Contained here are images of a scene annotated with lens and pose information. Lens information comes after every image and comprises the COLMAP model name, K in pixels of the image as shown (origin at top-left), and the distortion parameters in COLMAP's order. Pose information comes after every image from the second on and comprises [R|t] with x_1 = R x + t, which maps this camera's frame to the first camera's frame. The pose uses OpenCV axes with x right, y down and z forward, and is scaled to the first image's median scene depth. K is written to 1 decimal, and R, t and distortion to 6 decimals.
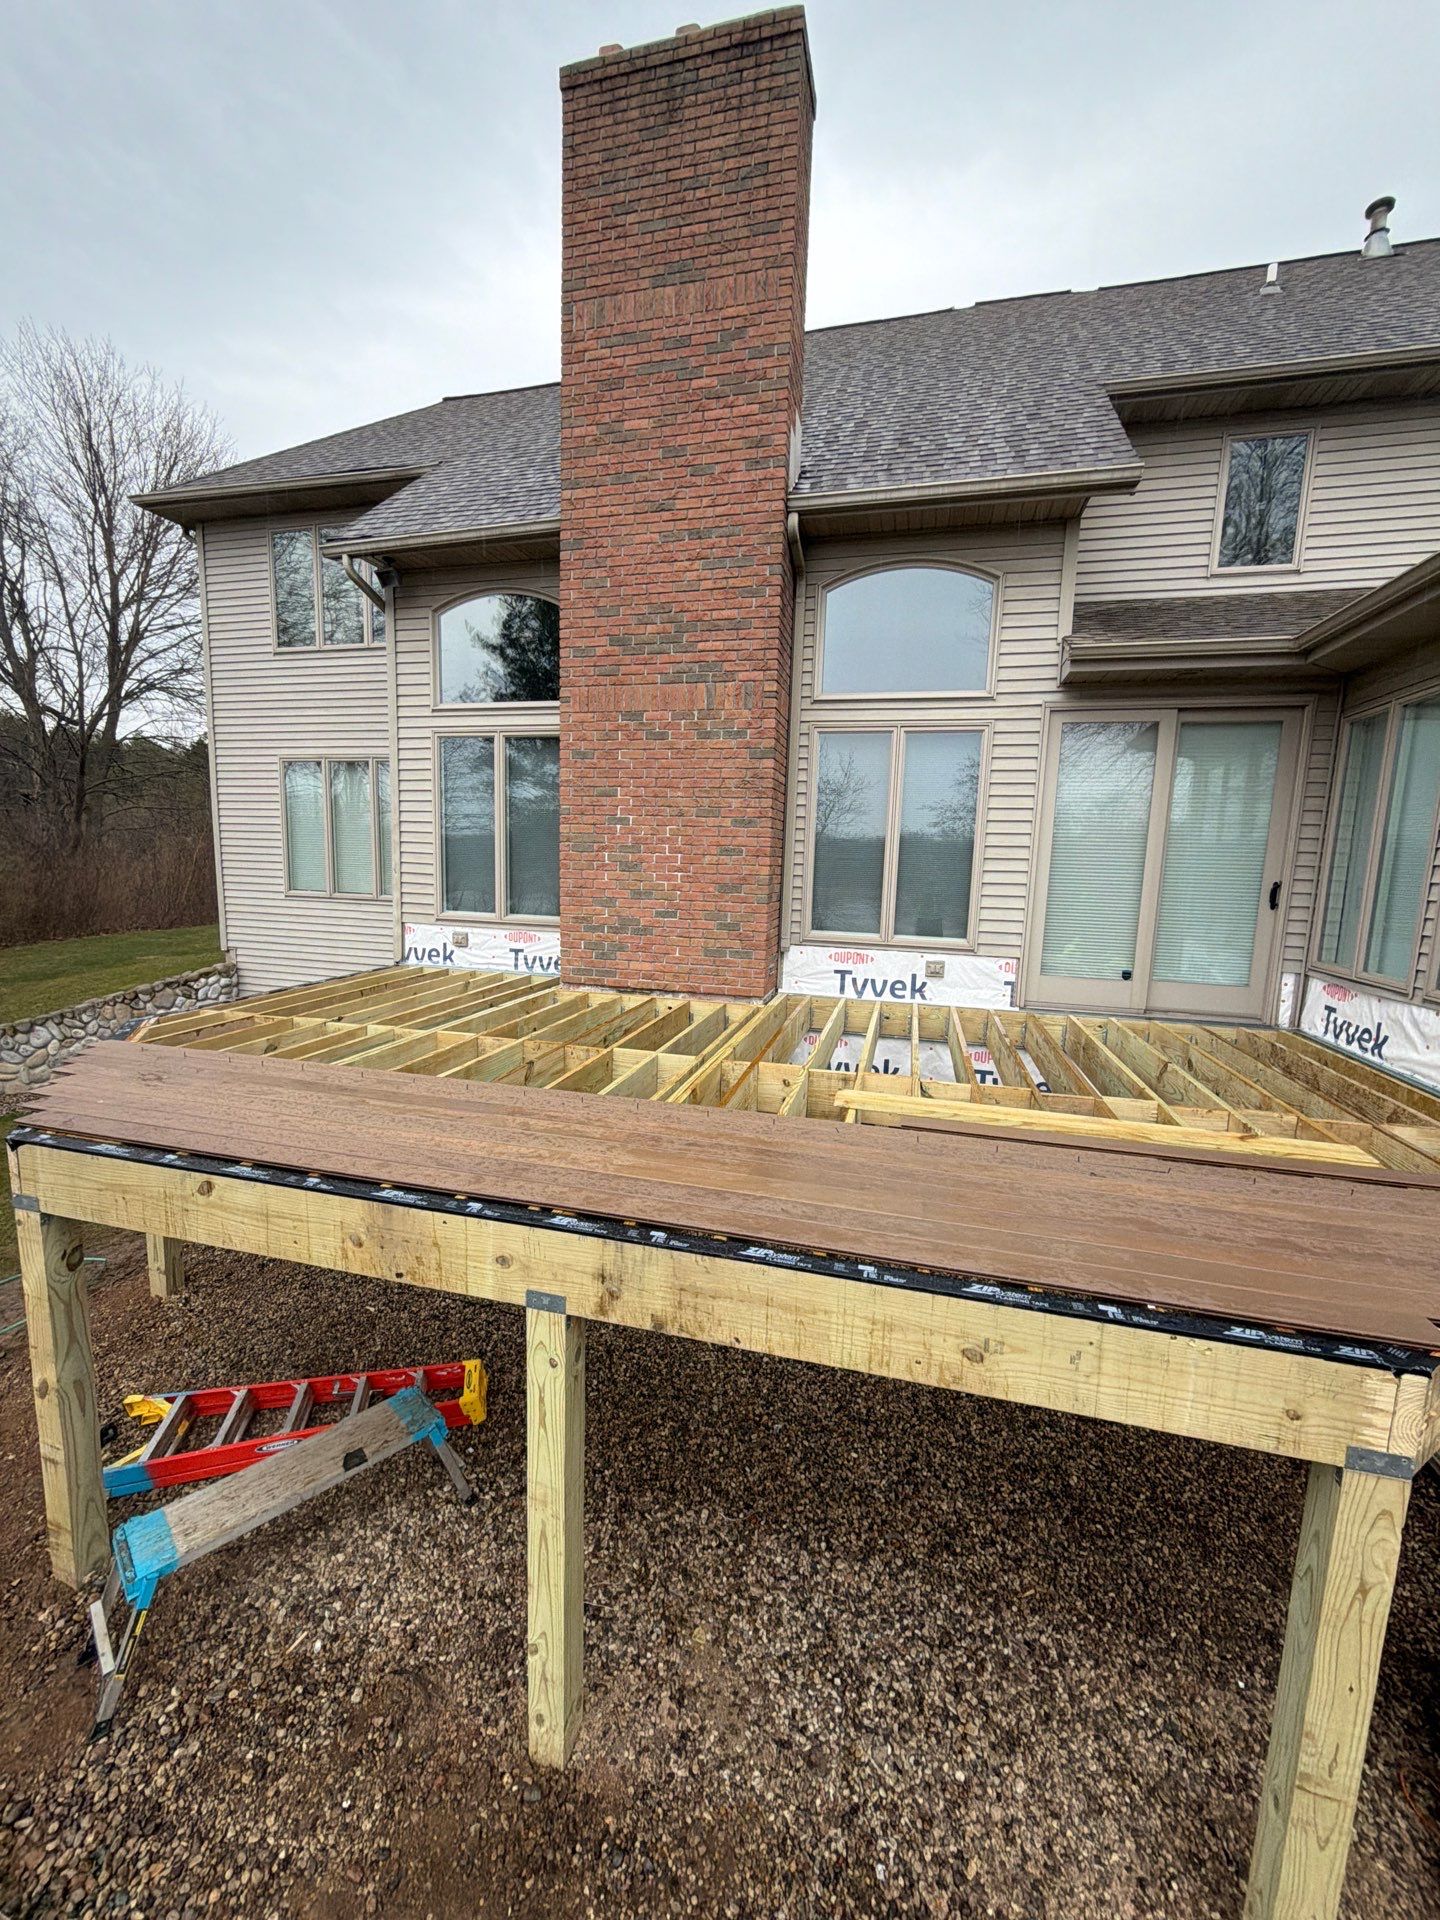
lens RADIAL K [[762.7, 0, 720.0], [0, 762.7, 960.0], [0, 0, 1]] dist [0.001245, -0.000093]
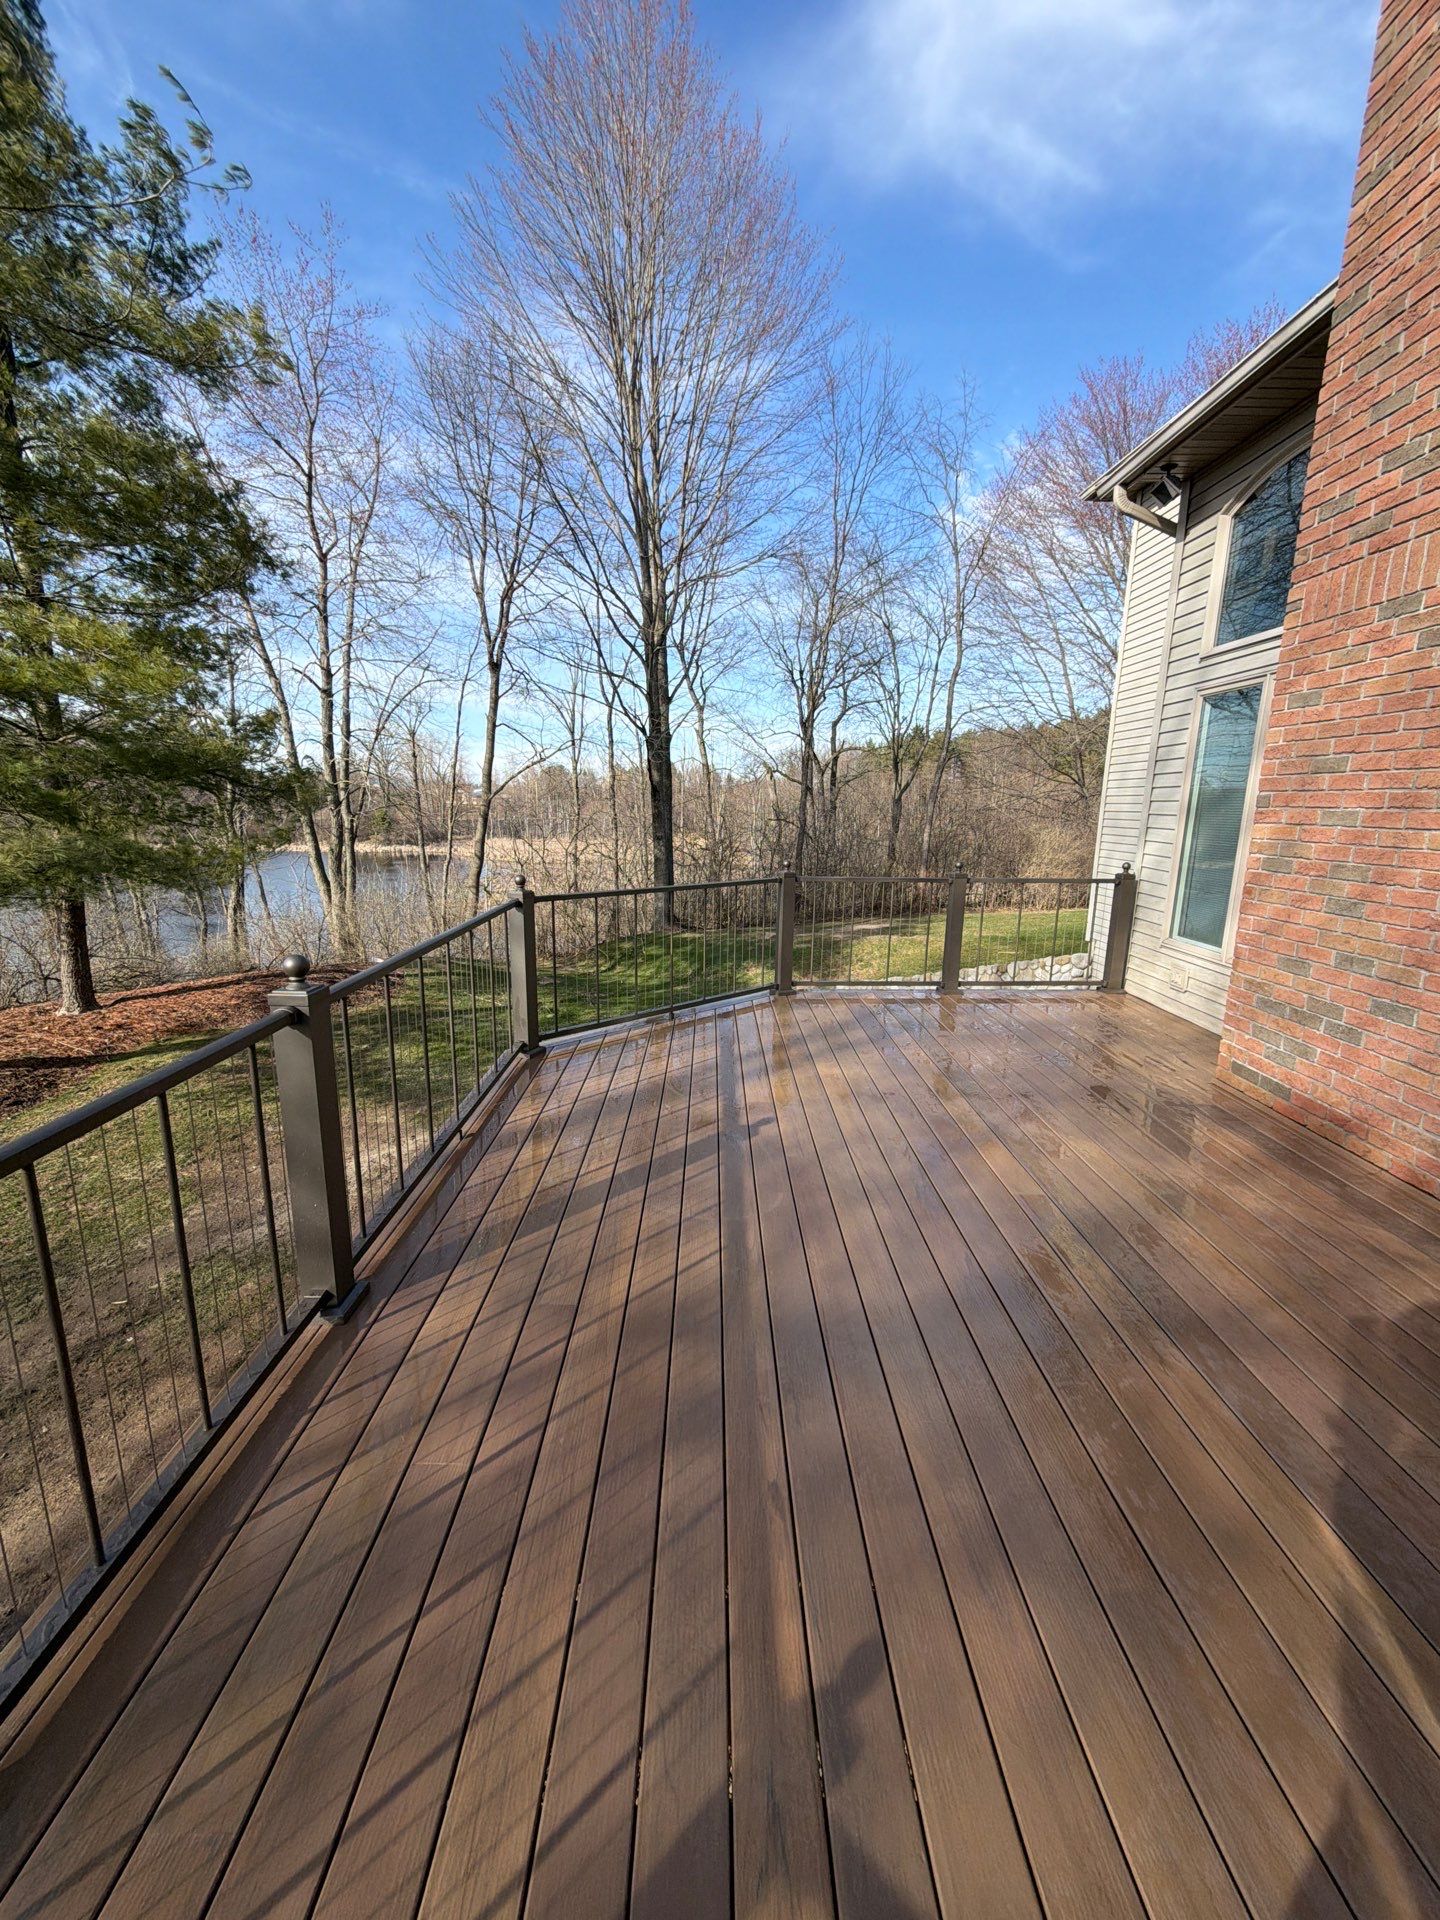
lens RADIAL K [[762.7, 0, 720.0], [0, 762.7, 960.0], [0, 0, 1]] dist [0.001245, -0.000093]
pose [[0.270184, 0.171029, -0.947497, 0.262799], [-0.136014, 0.981007, 0.138293, -0.099256], [0.953153, 0.091509, 0.288315, 0.439509]]
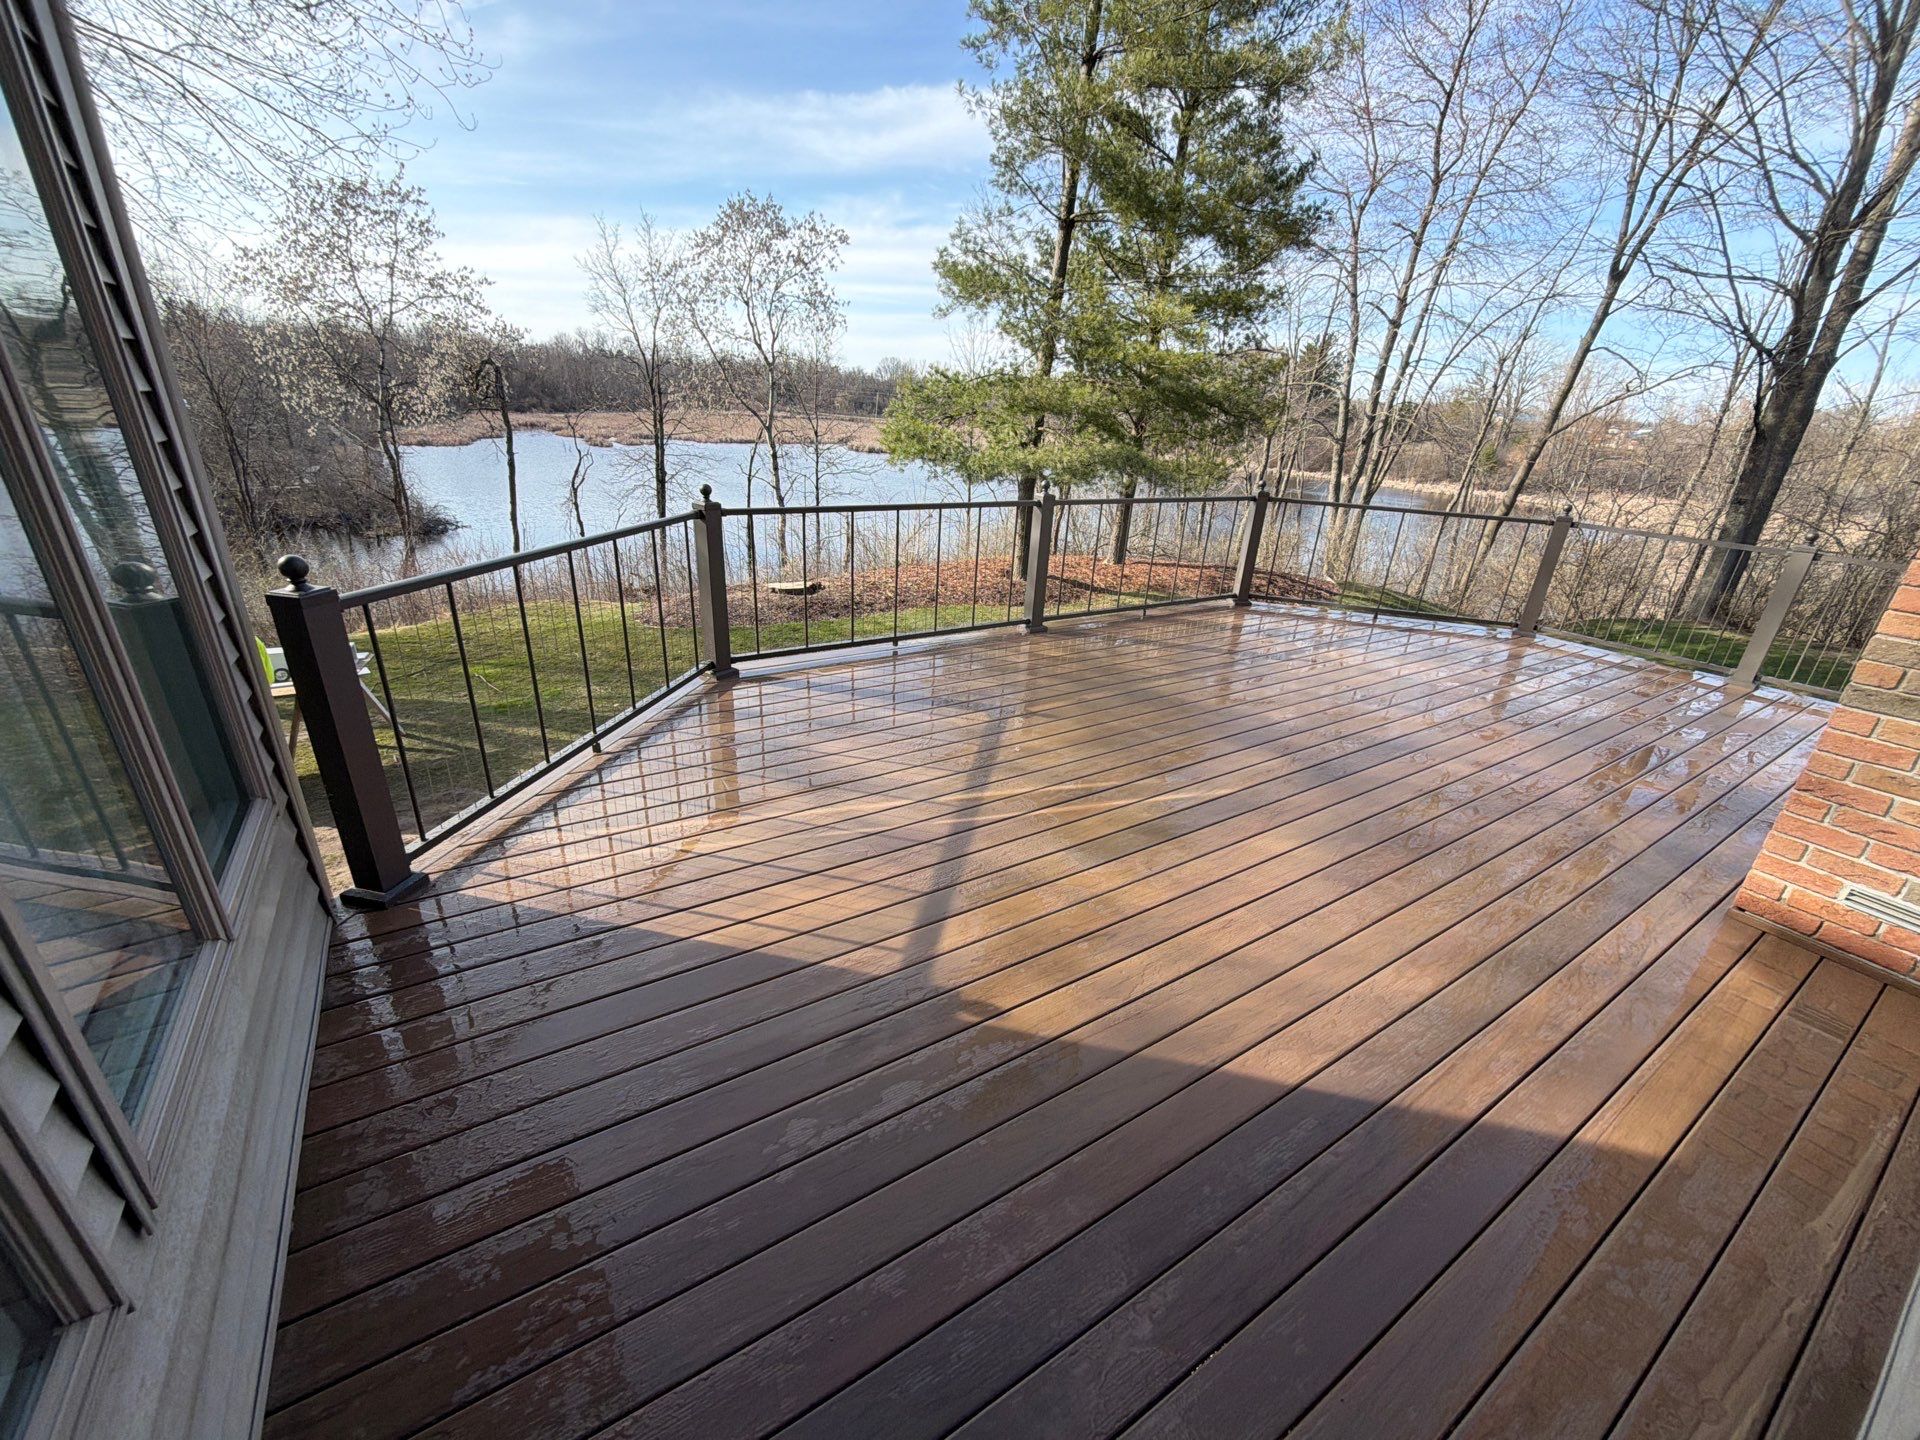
lens RADIAL K [[762.7, 0, 964.7], [0, 762.7, 715.3], [0, 0, 1]] dist [0.001245, -0.000093]
pose [[-0.663572, 0.221810, -0.714474, 0.593591], [-0.175205, 0.882398, 0.436665, -0.148705], [0.727307, 0.414938, -0.546672, 0.846234]]
